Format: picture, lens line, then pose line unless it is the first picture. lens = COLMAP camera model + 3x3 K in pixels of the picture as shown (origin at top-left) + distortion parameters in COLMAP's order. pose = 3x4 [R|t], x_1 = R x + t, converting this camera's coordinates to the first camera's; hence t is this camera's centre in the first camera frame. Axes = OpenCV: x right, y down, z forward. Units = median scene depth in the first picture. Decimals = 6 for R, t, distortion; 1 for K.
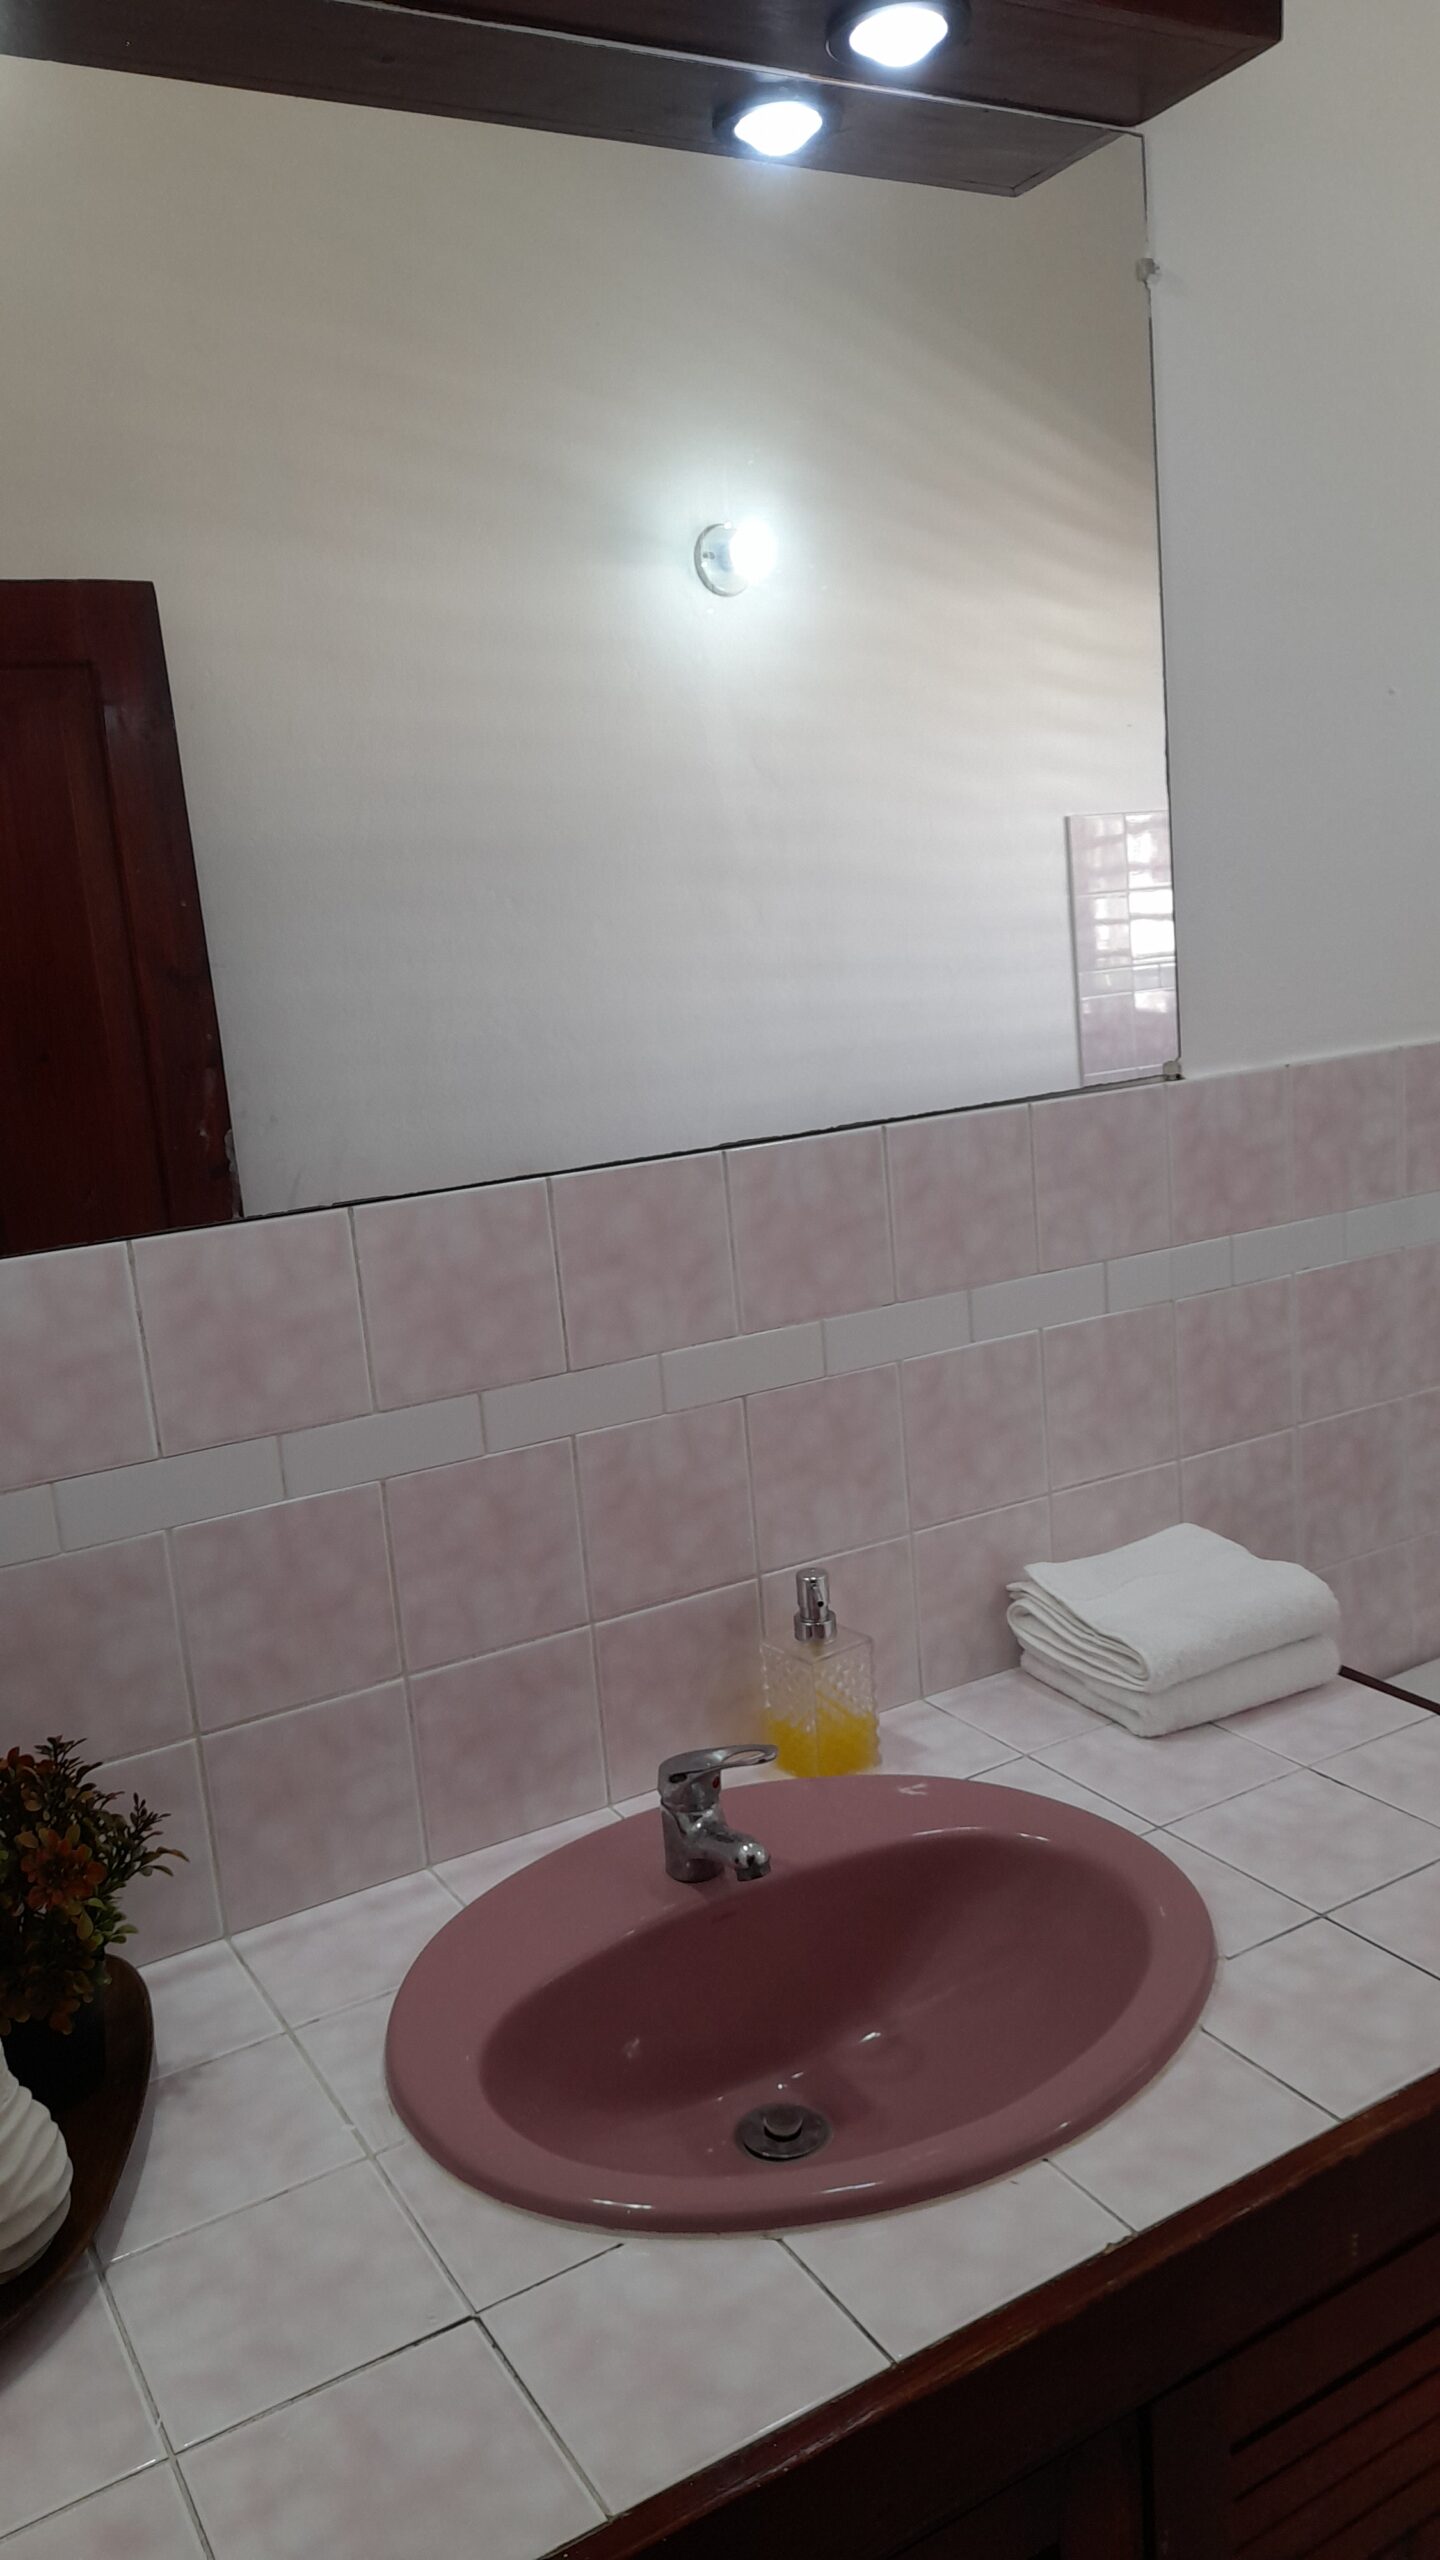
lens RADIAL K [[1884.7, 0, 717.3], [0, 1884.7, 1287.7], [0, 0, 1]] dist [0.039017, -0.012364]
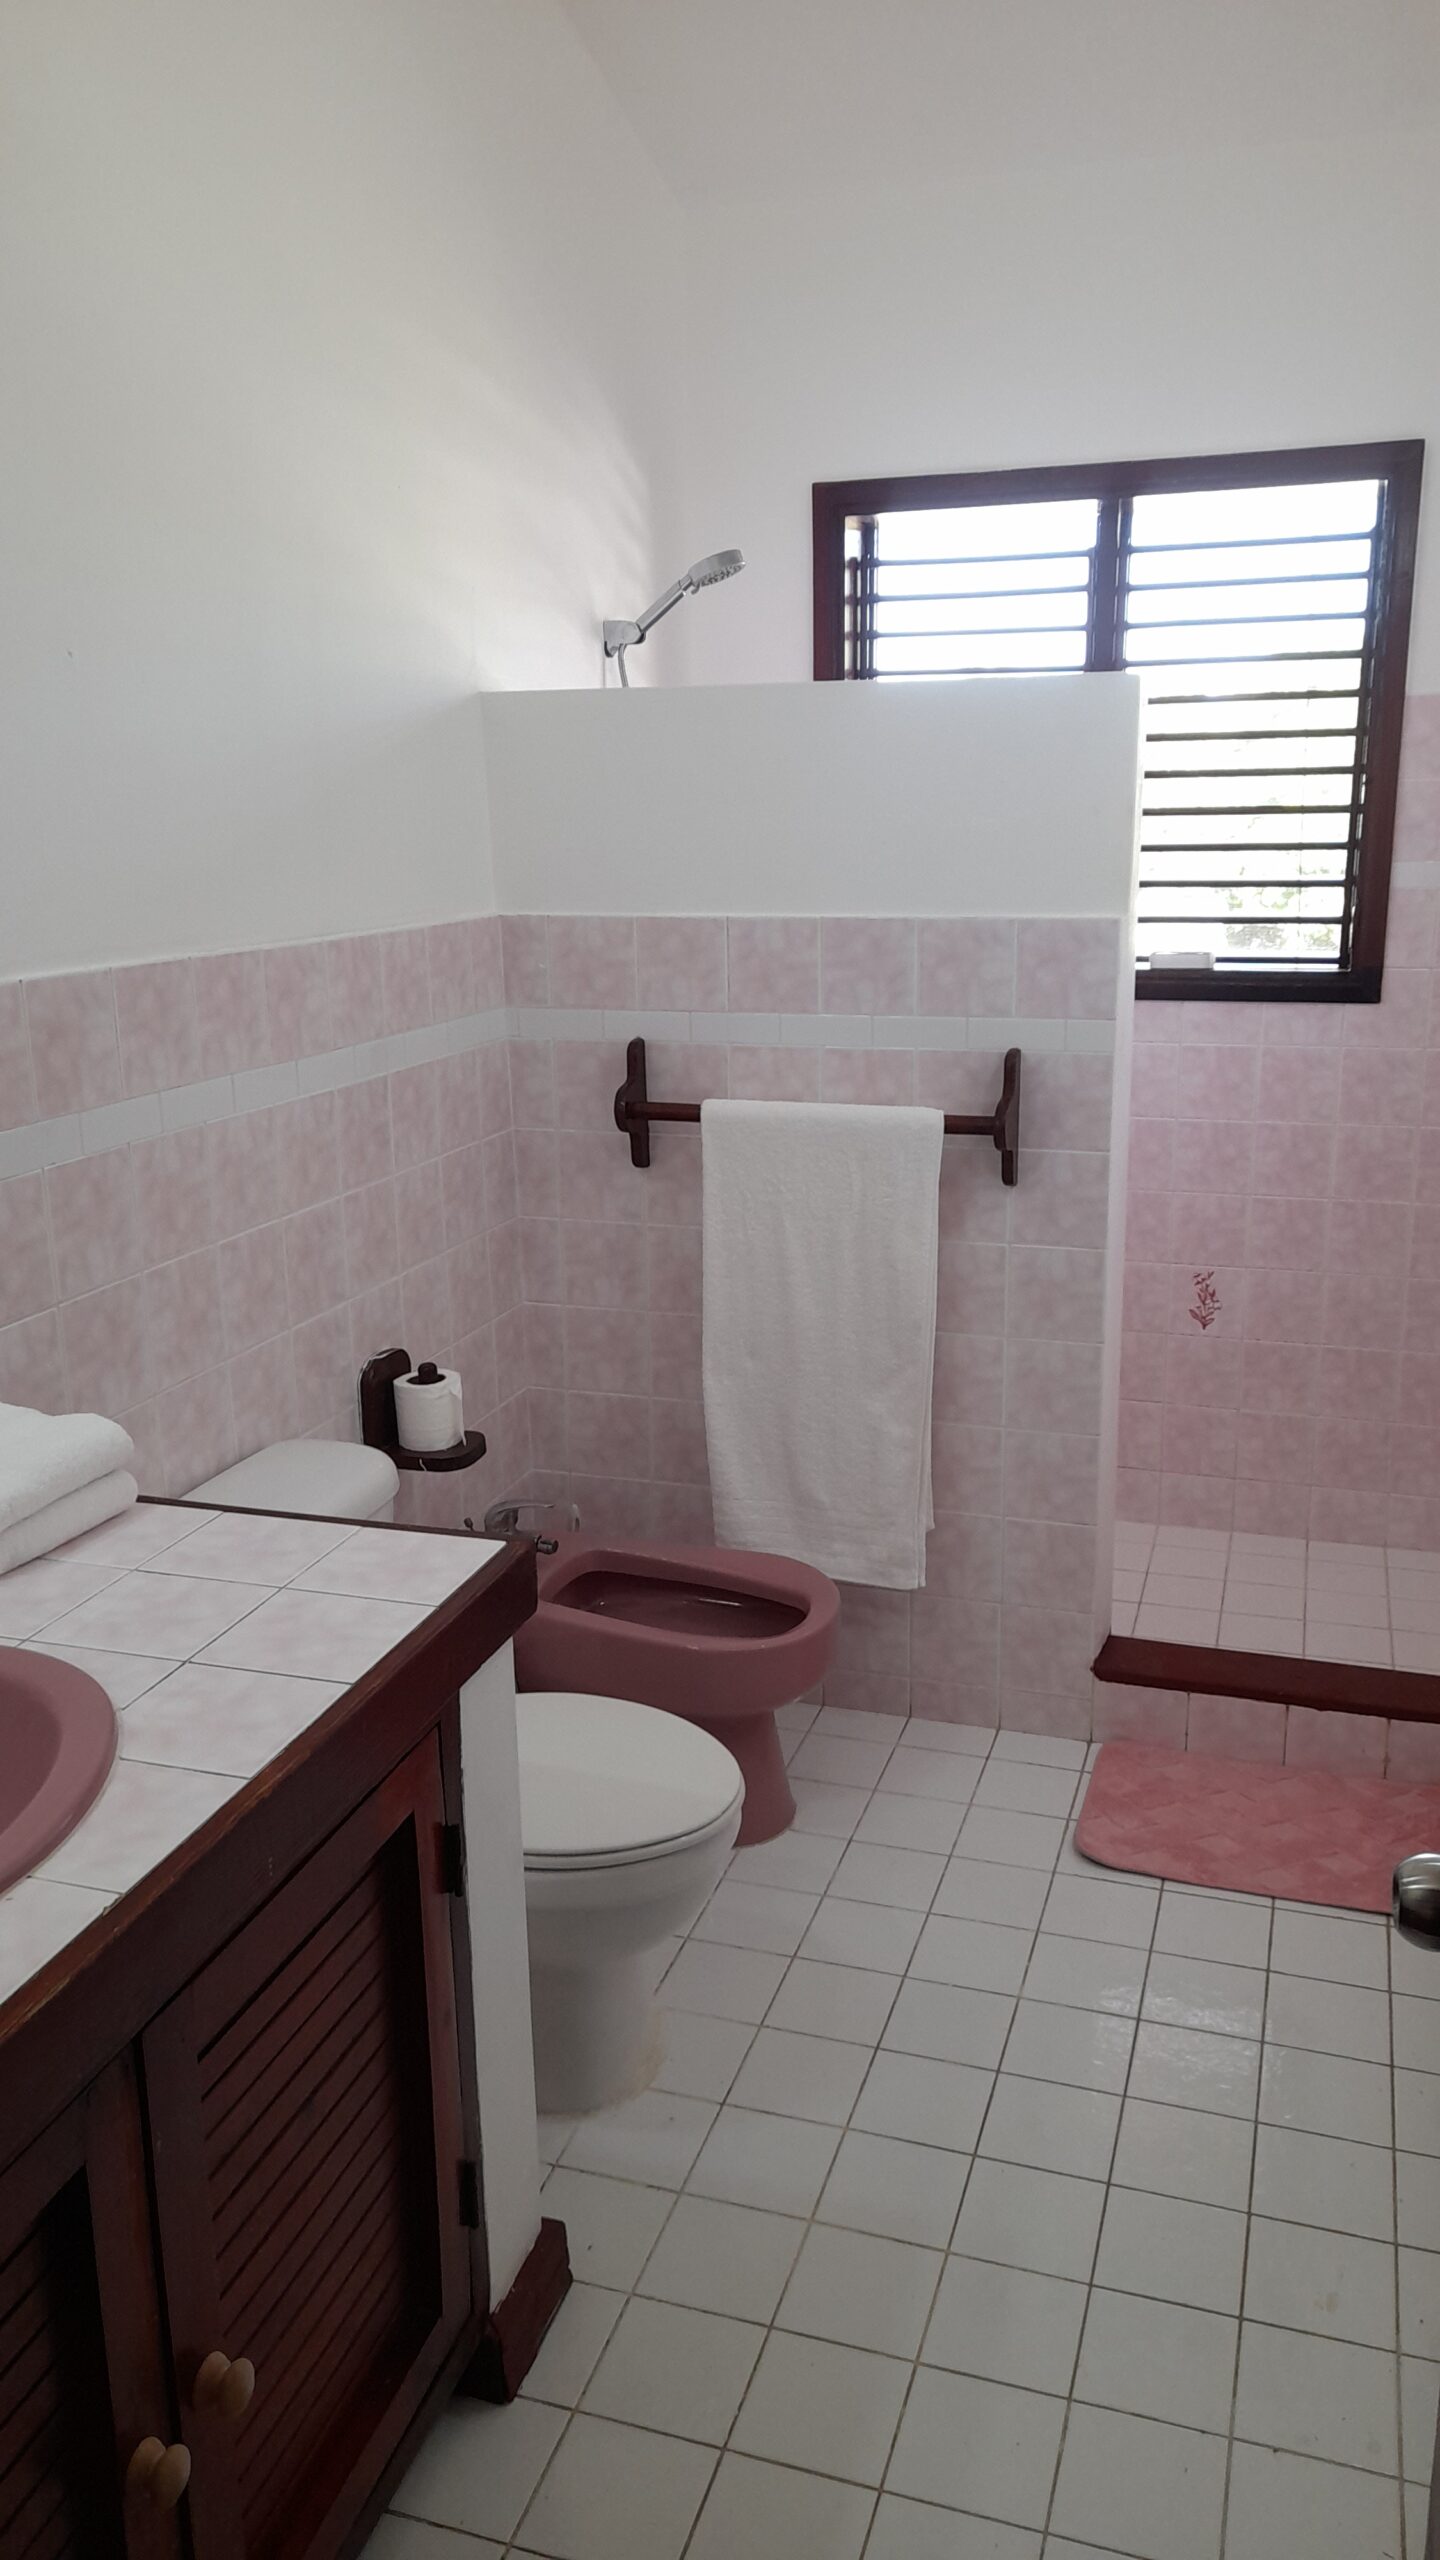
lens RADIAL K [[1884.7, 0, 722.5], [0, 1884.7, 1258.6], [0, 0, 1]] dist [0.039017, -0.012364]
pose [[0.742500, -0.091490, 0.663569, -0.160581], [0.093505, 0.995086, 0.032571, 0.051783], [-0.663288, 0.037863, 0.747406, -0.110222]]
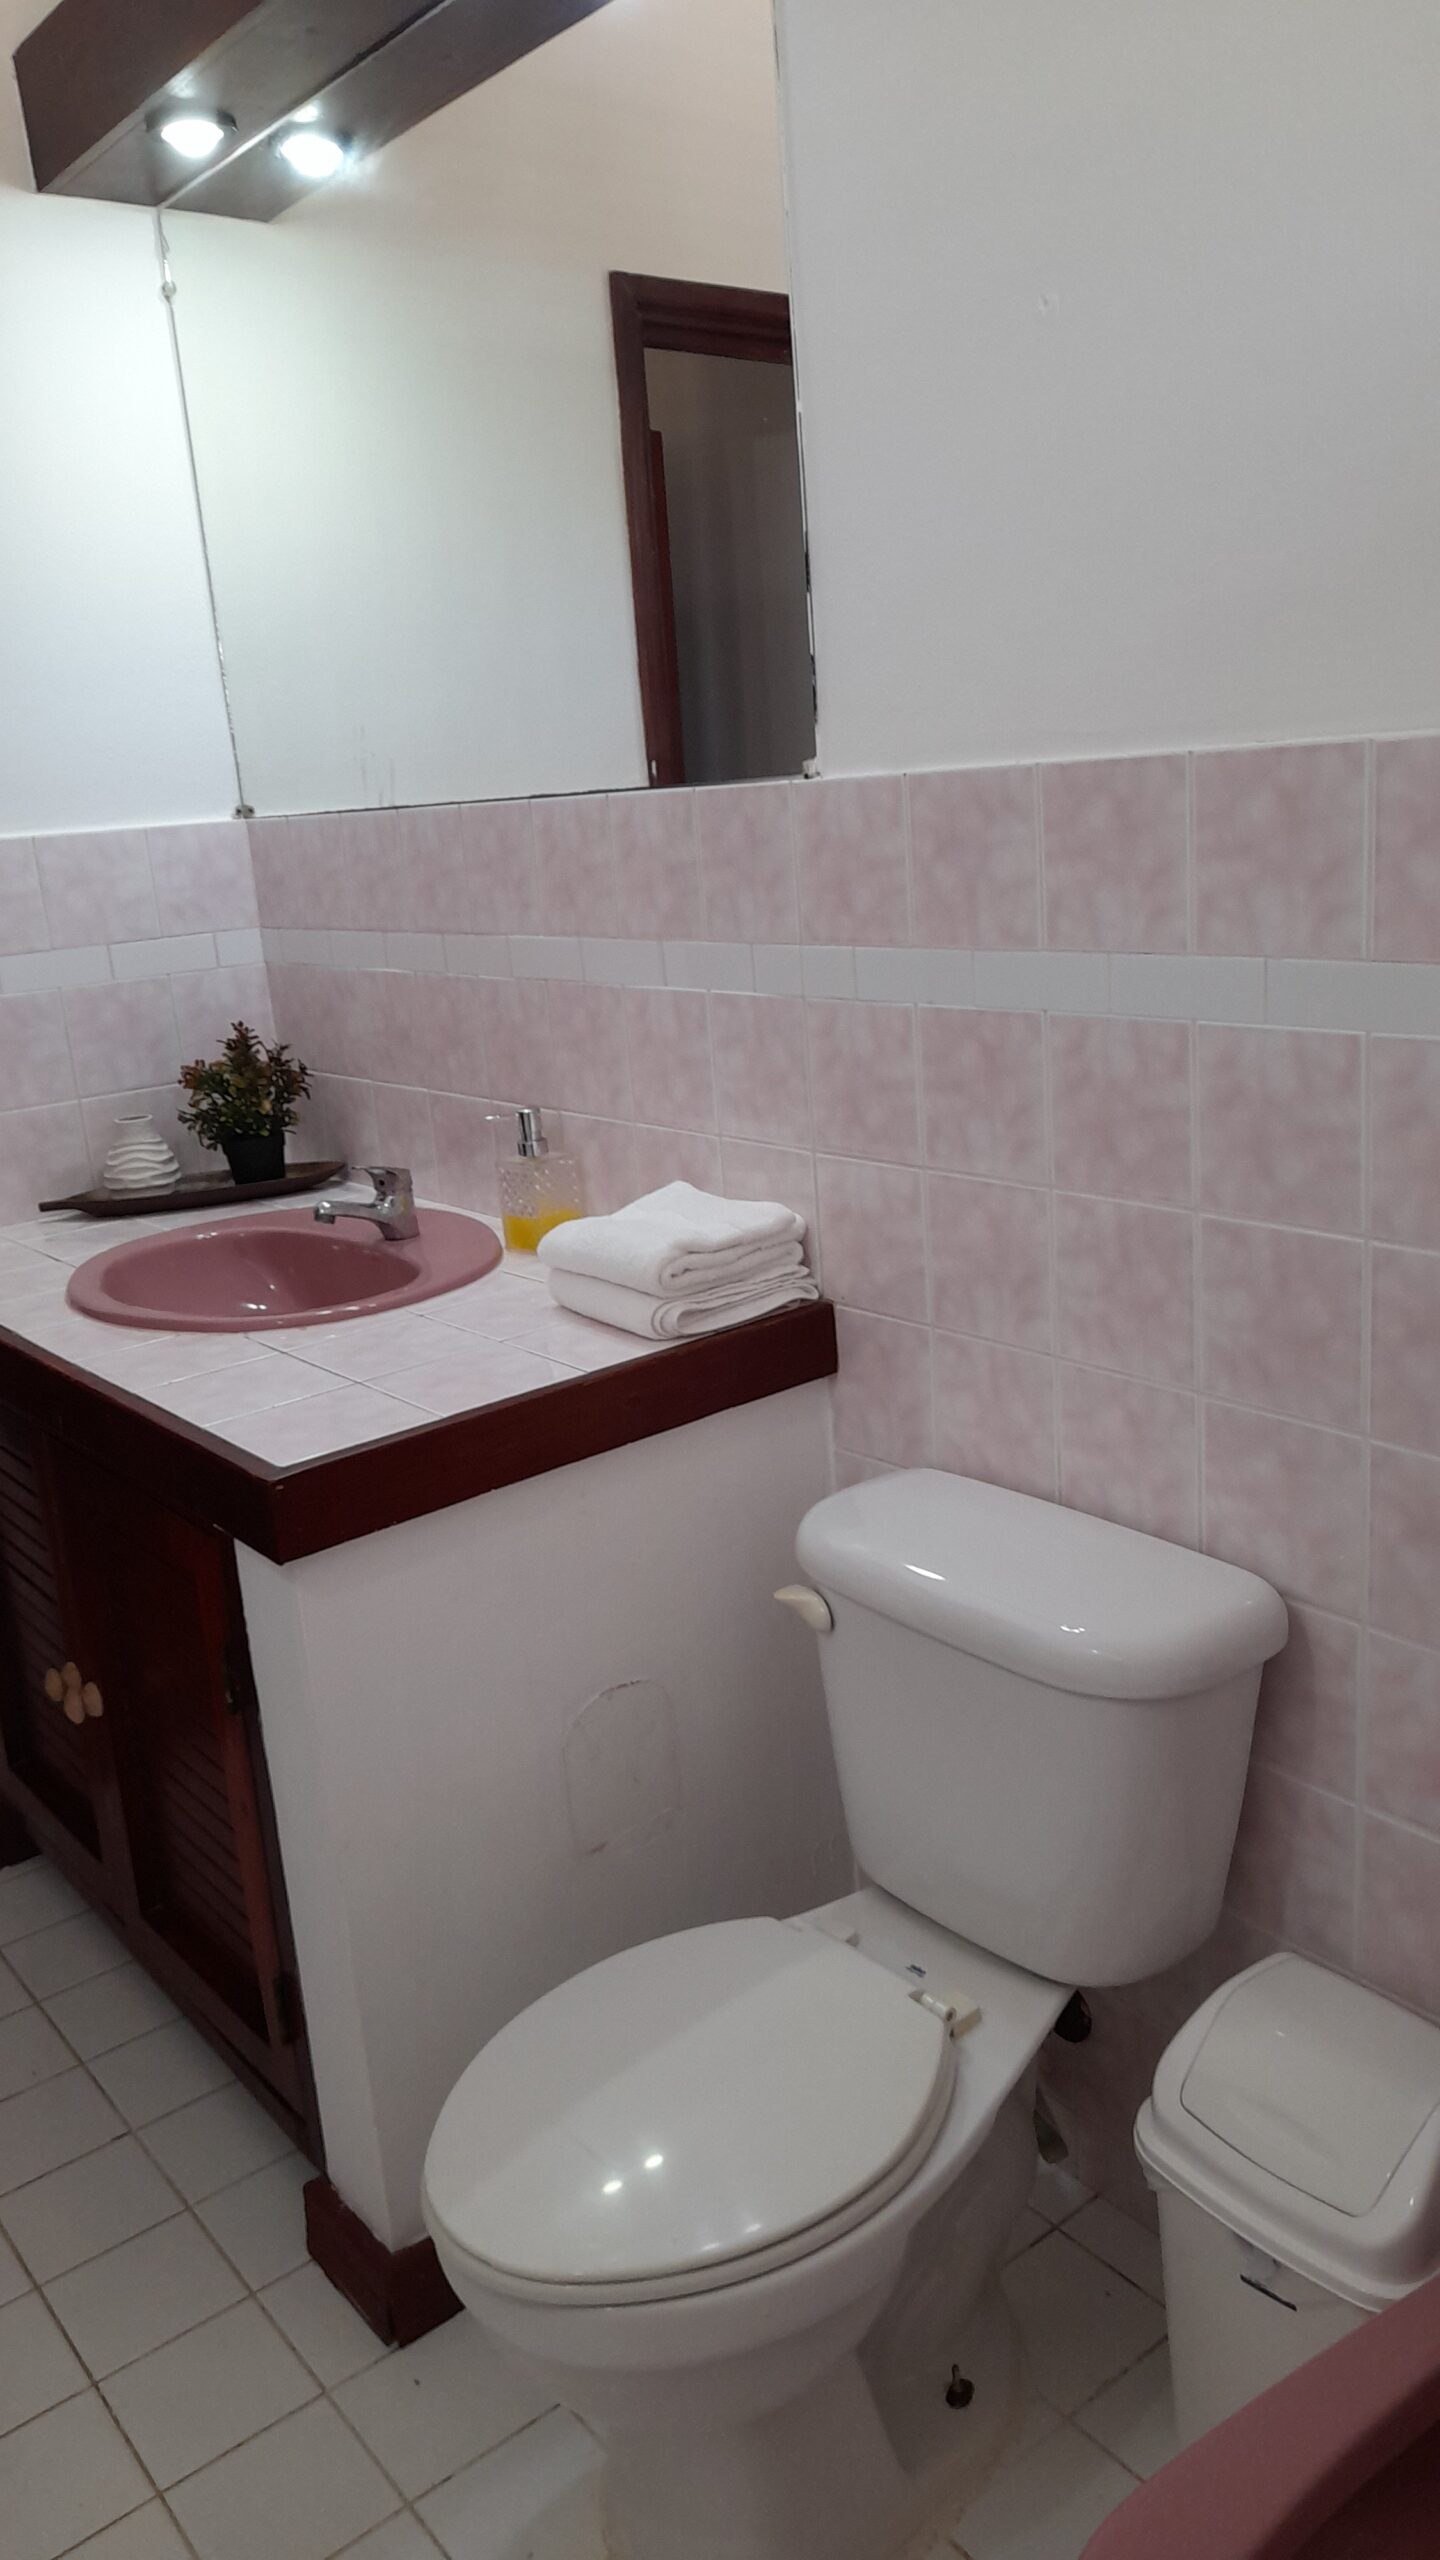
lens RADIAL K [[1884.7, 0, 715.7], [0, 1884.7, 1290.6], [0, 0, 1]] dist [0.039017, -0.012364]
pose [[0.140521, 0.329552, -0.933621, 1.343101], [-0.124087, 0.941405, 0.313623, -0.171837], [0.982271, 0.071779, 0.173181, 0.832961]]
